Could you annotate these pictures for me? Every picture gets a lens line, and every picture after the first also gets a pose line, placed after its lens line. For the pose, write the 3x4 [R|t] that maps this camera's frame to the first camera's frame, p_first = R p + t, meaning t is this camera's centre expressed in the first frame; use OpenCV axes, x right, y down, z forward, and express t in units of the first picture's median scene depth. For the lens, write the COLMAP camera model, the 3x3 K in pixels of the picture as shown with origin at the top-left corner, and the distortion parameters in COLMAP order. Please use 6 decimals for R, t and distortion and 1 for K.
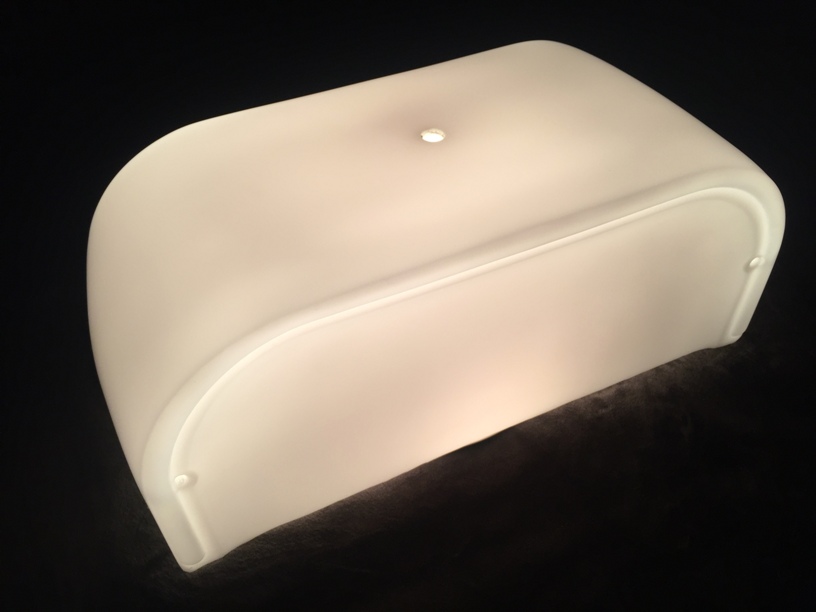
lens RADIAL K [[688.1, 0, 408.6], [0, 688.1, 302.8], [0, 0, 1]] dist [-0.005571, -0.002972]
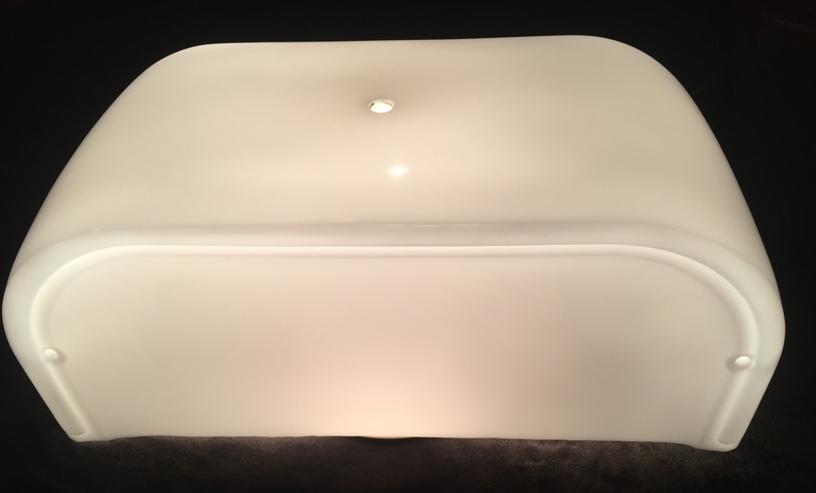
lens RADIAL K [[684.8, 0, 407.6], [0, 684.8, 250.0], [0, 0, 1]] dist [-0.003764, 0.002229]
pose [[0.890284, 0.304326, -0.338792, 0.394576], [-0.311036, 0.949725, 0.035763, -0.089959], [0.332643, 0.073538, 0.940181, 0.129771]]
